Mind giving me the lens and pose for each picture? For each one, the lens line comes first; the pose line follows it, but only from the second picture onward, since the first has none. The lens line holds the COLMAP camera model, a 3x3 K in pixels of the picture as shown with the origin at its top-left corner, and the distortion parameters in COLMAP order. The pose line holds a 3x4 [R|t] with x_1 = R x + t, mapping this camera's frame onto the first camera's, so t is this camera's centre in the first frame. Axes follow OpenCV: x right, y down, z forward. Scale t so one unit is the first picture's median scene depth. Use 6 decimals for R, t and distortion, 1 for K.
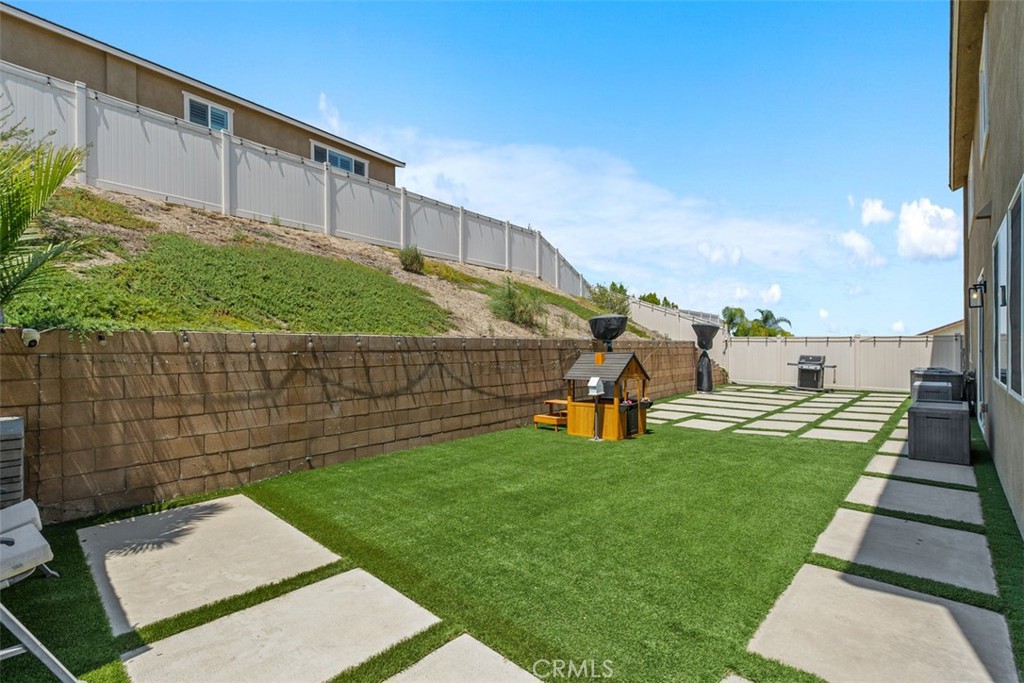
lens RADIAL K [[471.3, 0, 510.1], [0, 471.3, 350.2], [0, 0, 1]] dist [-0.000484, -0.000272]
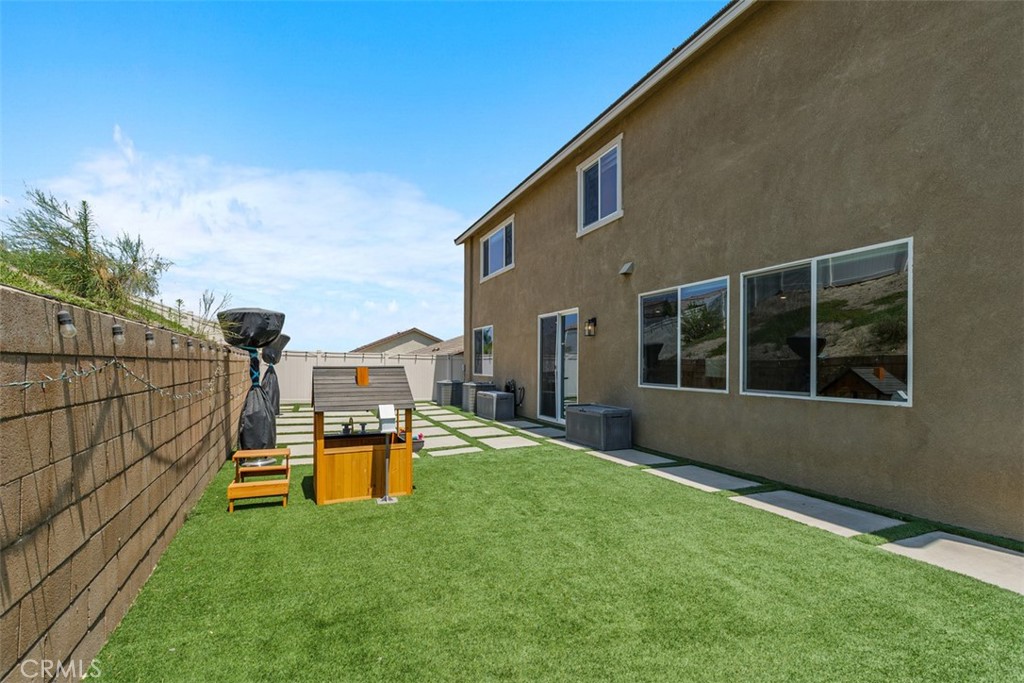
lens RADIAL K [[471.3, 0, 513.0], [0, 471.3, 363.3], [0, 0, 1]] dist [-0.000484, -0.000272]
pose [[0.387289, 0.012589, 0.921872, -0.370579], [-0.007421, 0.999917, -0.010537, 0.006058], [-0.921928, -0.002760, 0.387351, 0.631348]]
